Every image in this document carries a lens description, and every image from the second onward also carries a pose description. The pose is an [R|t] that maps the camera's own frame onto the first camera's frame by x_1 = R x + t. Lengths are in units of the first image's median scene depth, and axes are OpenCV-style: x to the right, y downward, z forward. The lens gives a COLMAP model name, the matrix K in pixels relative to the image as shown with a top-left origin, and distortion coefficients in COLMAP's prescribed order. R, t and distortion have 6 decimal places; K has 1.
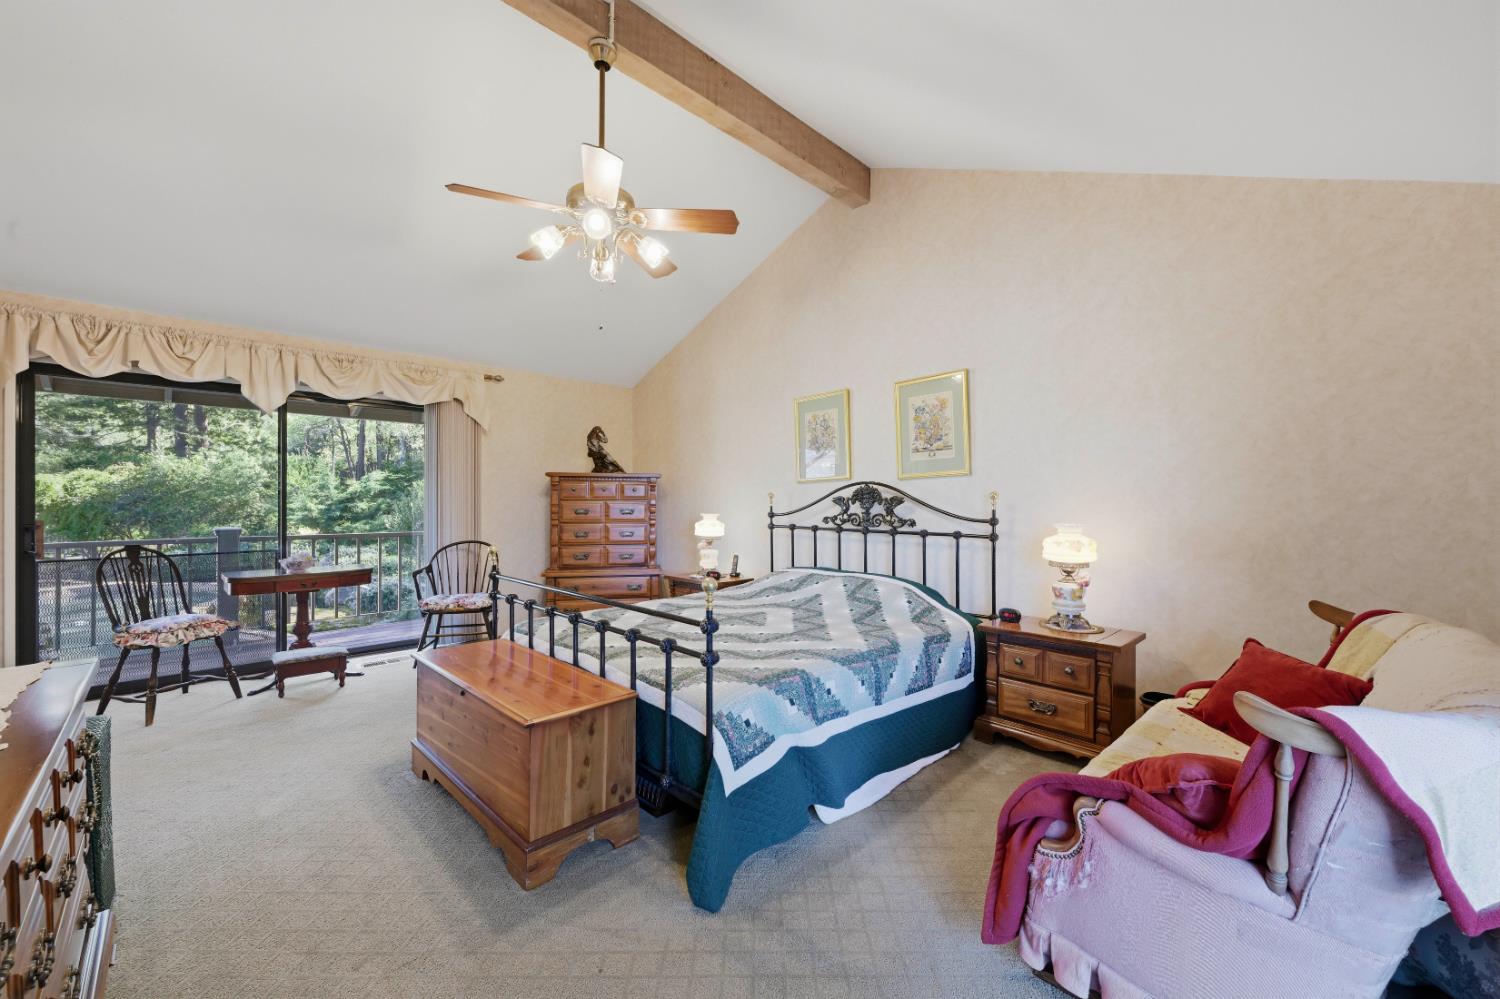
lens RADIAL K [[585.8, 0, 749.6], [0, 585.8, 500.1], [0, 0, 1]] dist [0.000241, -0.000632]
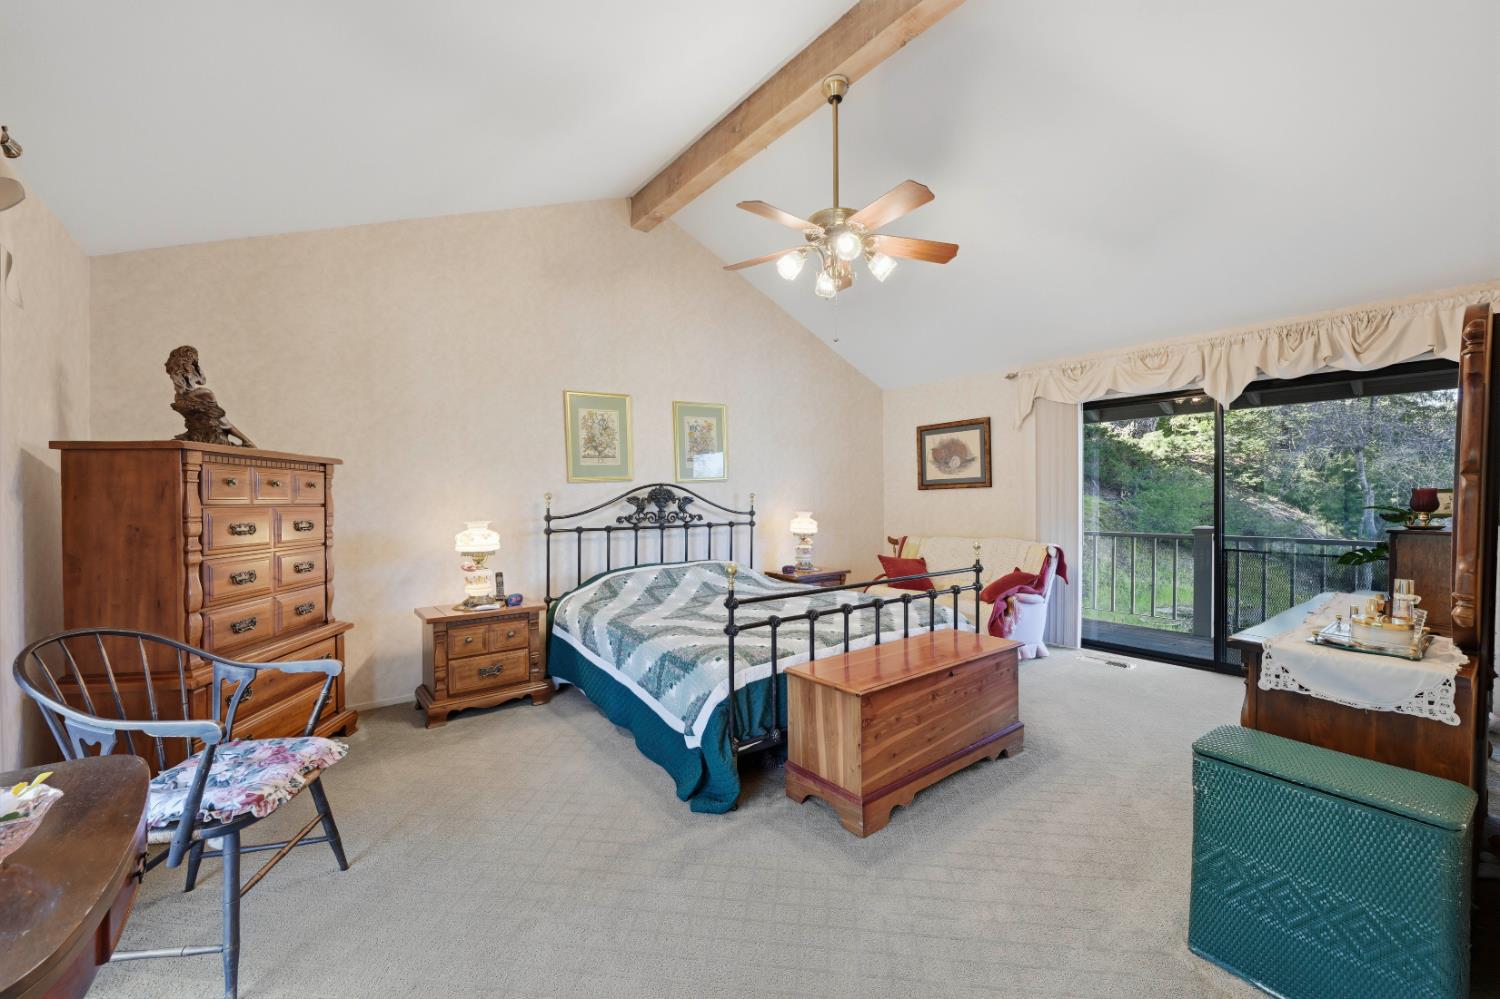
lens RADIAL K [[585.8, 0, 748.6], [0, 585.8, 493.0], [0, 0, 1]] dist [0.000241, -0.000632]
pose [[0.128843, -0.005775, 0.991648, -0.826496], [-0.001487, 0.999981, 0.006017, -0.018544], [-0.991664, -0.002250, 0.128832, 0.626623]]
